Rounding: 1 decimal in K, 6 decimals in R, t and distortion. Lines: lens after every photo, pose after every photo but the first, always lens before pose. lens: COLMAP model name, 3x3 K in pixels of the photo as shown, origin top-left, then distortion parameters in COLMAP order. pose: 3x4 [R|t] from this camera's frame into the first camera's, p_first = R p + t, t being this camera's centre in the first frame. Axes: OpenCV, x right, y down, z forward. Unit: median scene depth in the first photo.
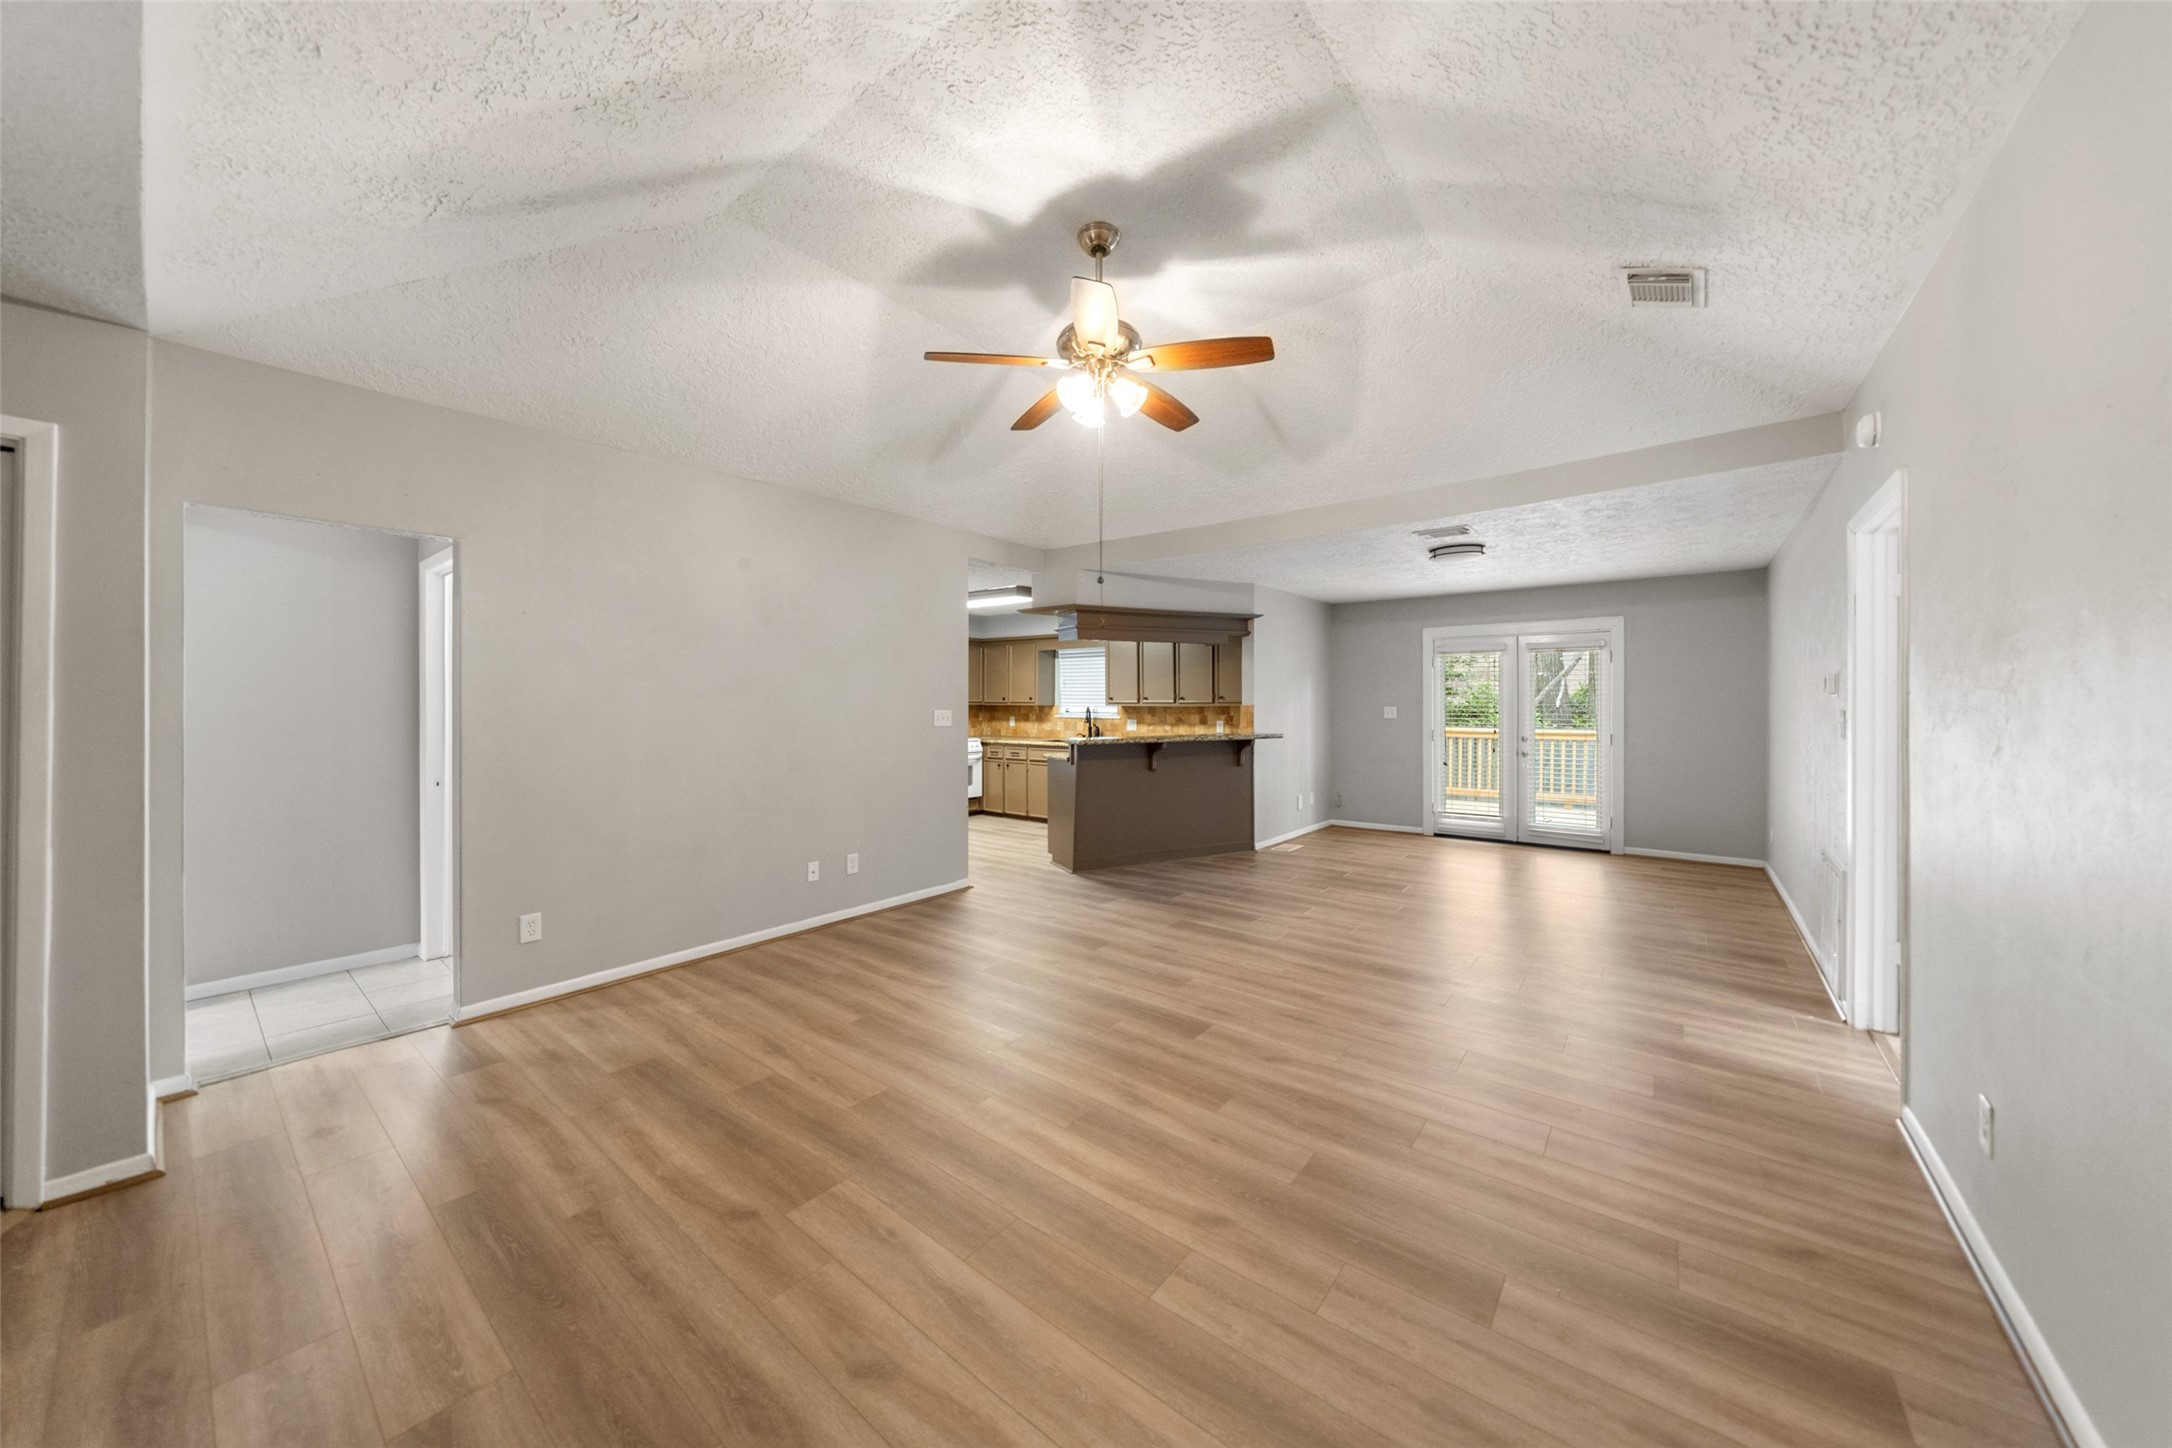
lens RADIAL K [[747.8, 0, 1084.0], [0, 747.8, 702.9], [0, 0, 1]] dist [-0.007486, 0.000061]
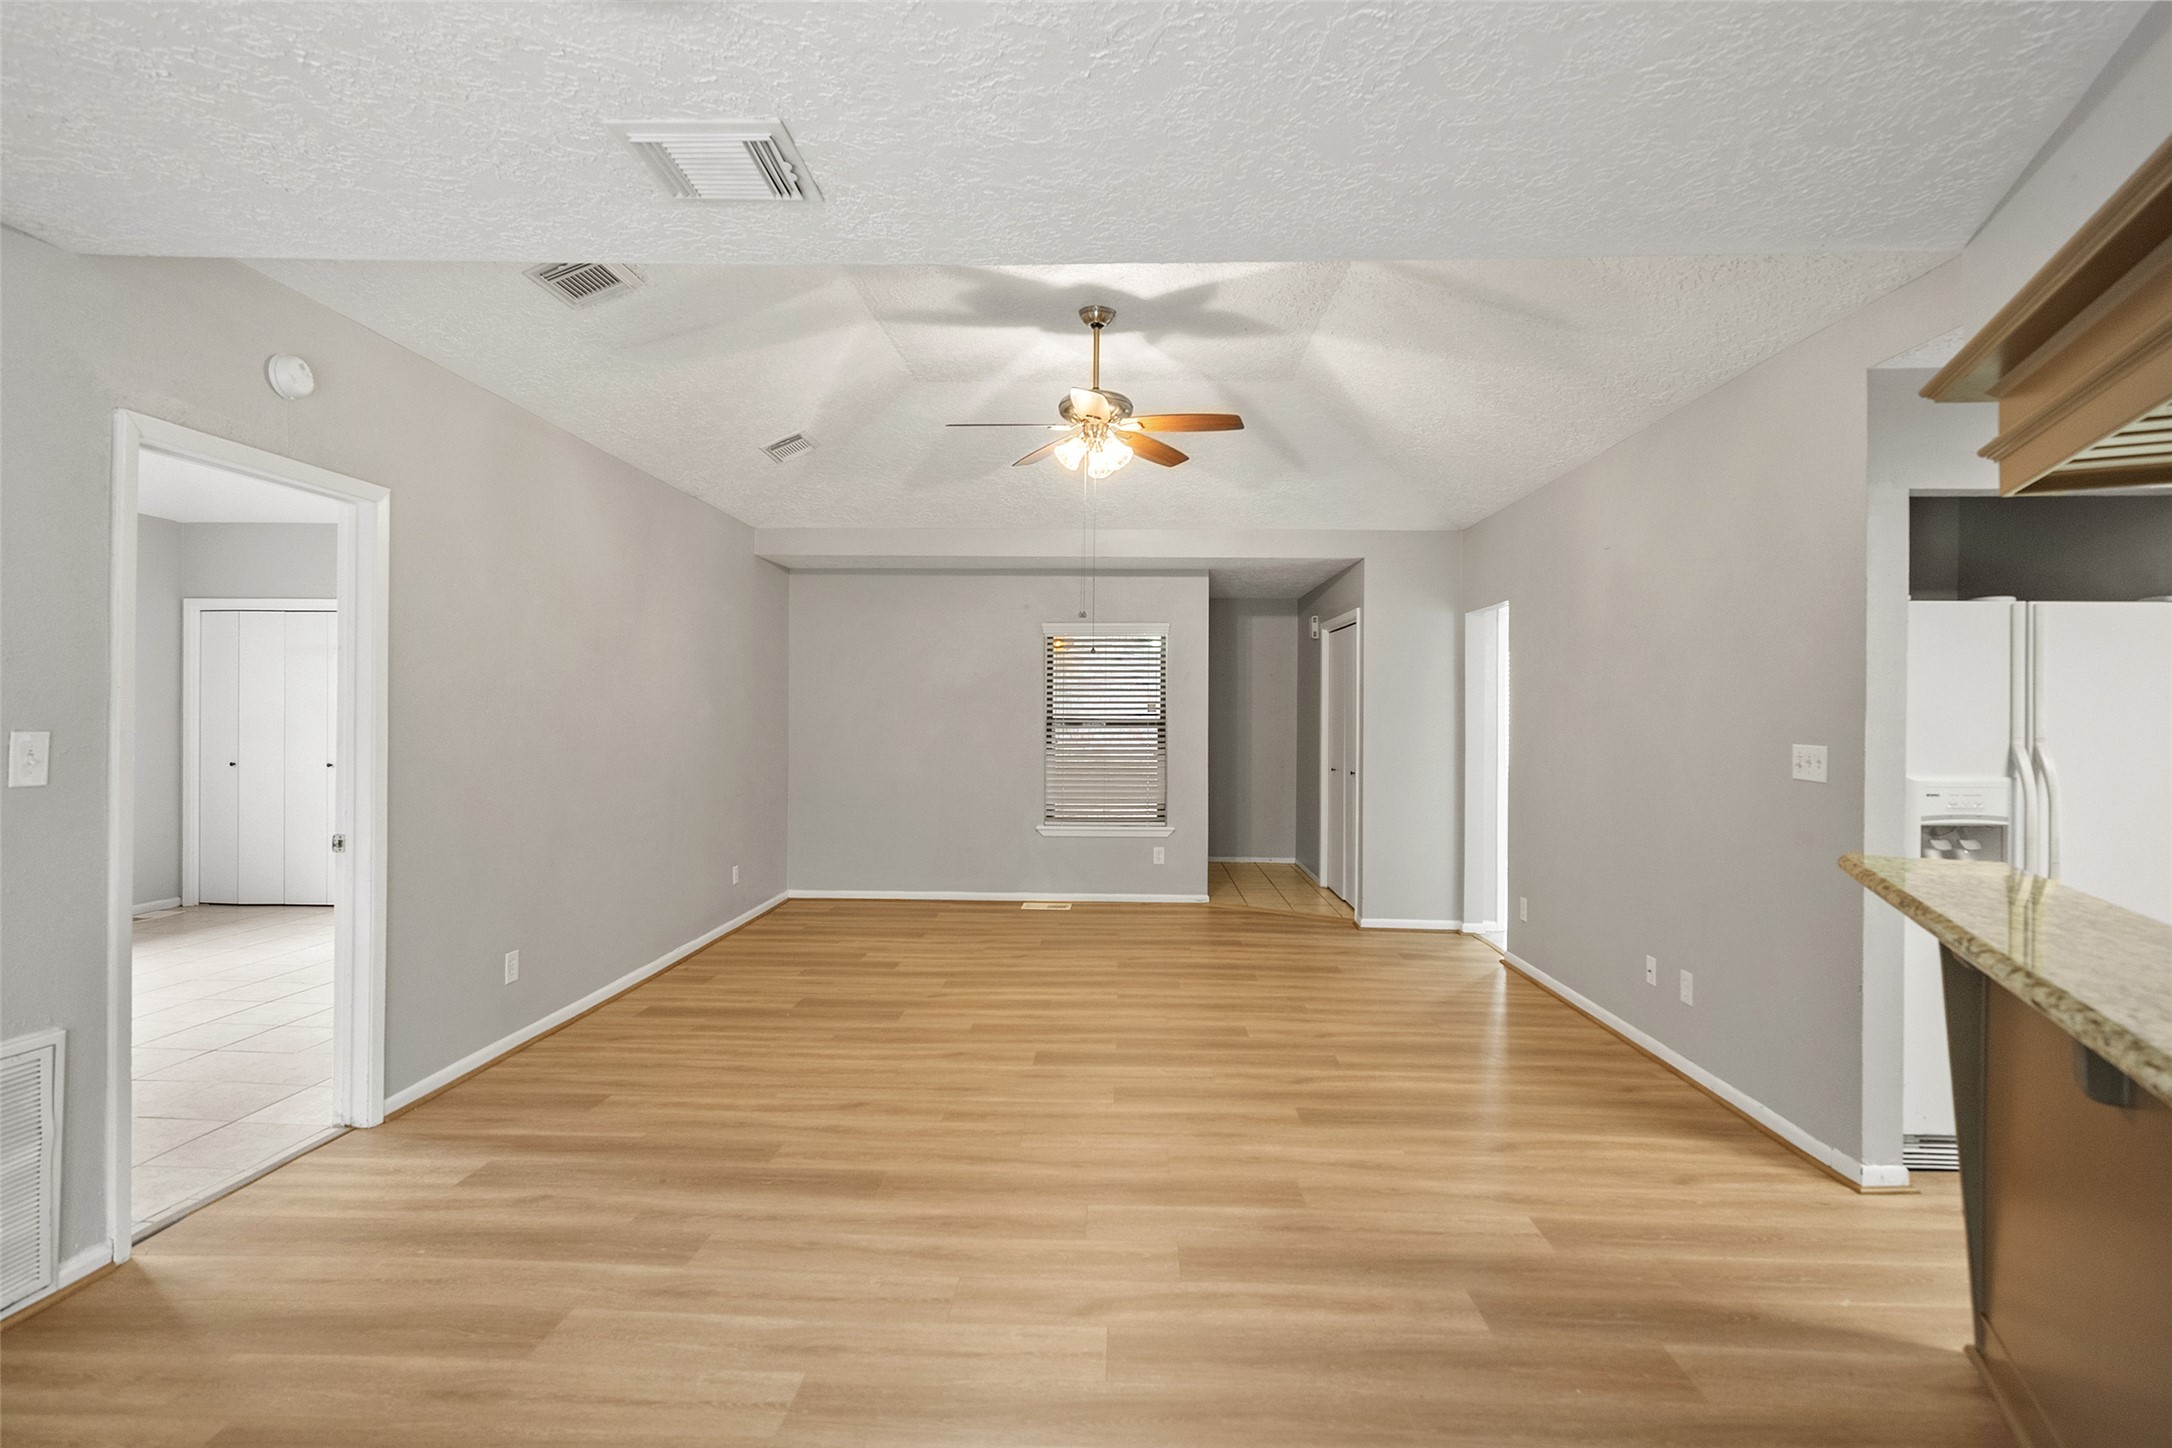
lens RADIAL K [[1030.6, 0, 1089.0], [0, 1030.6, 719.5], [0, 0, 1]] dist [-0.006419, 0.002283]
pose [[-0.802893, -0.003591, -0.596112, 0.618290], [-0.008377, 0.999951, 0.005259, -0.006029], [0.596064, 0.009216, -0.802884, 1.445398]]
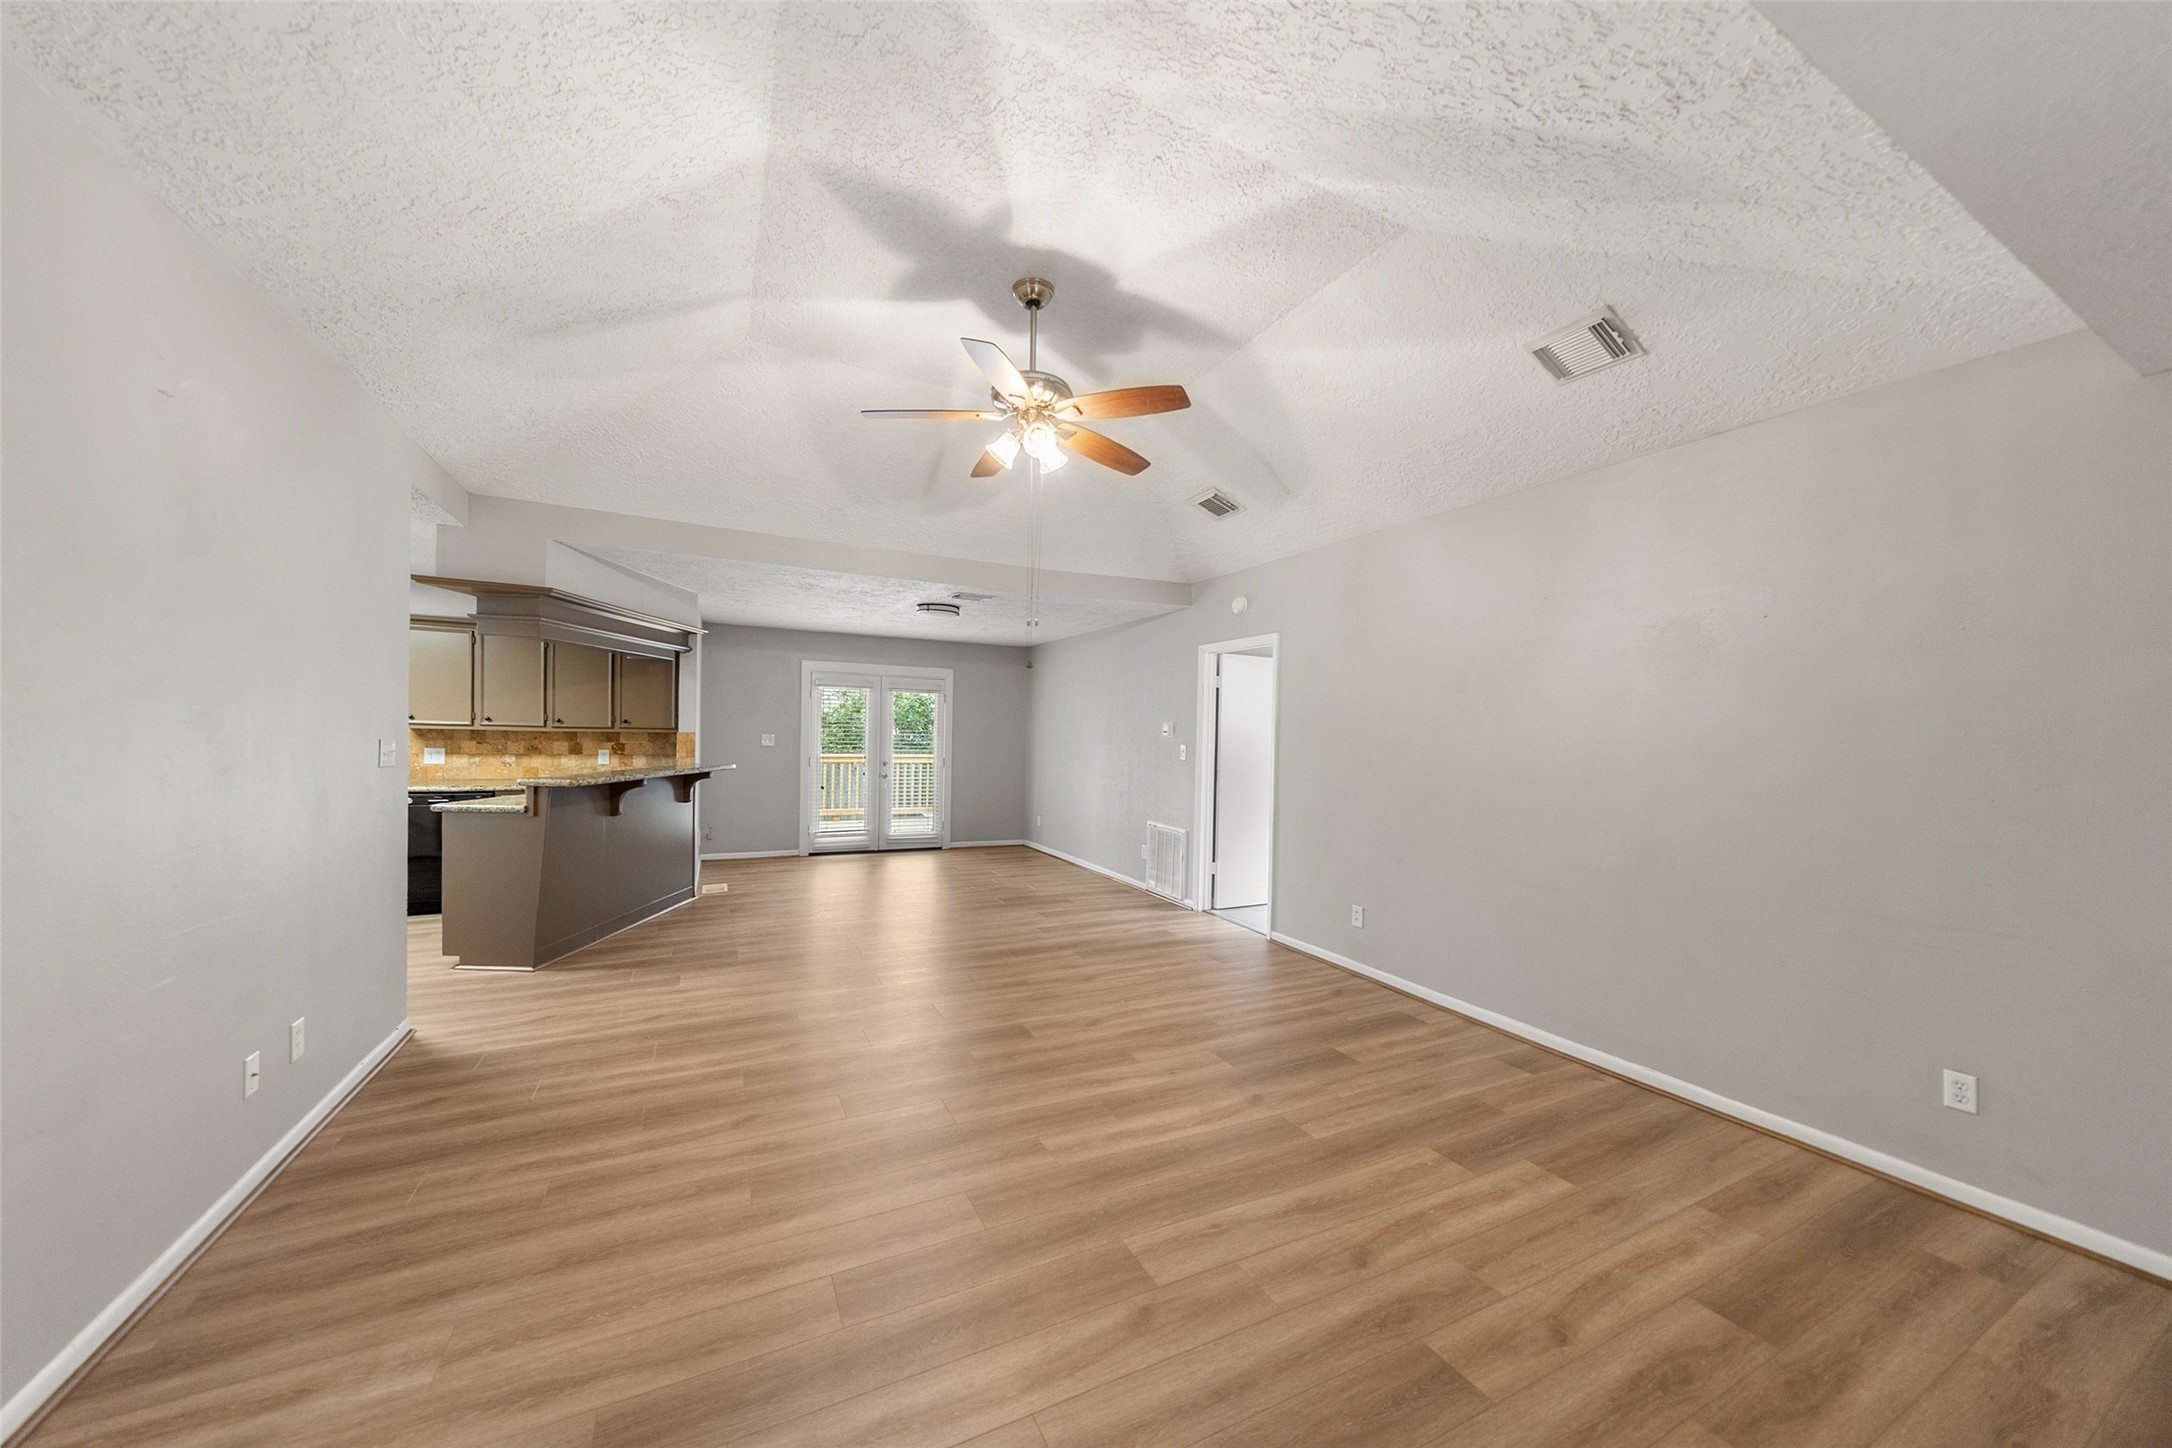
lens RADIAL K [[747.8, 0, 1092.6], [0, 747.8, 753.8], [0, 0, 1]] dist [-0.007486, 0.000061]
pose [[0.411753, -0.010758, 0.911232, -0.568771], [-0.024783, 0.999428, 0.022998, -0.005985], [-0.910958, -0.032053, 0.411251, 0.311267]]
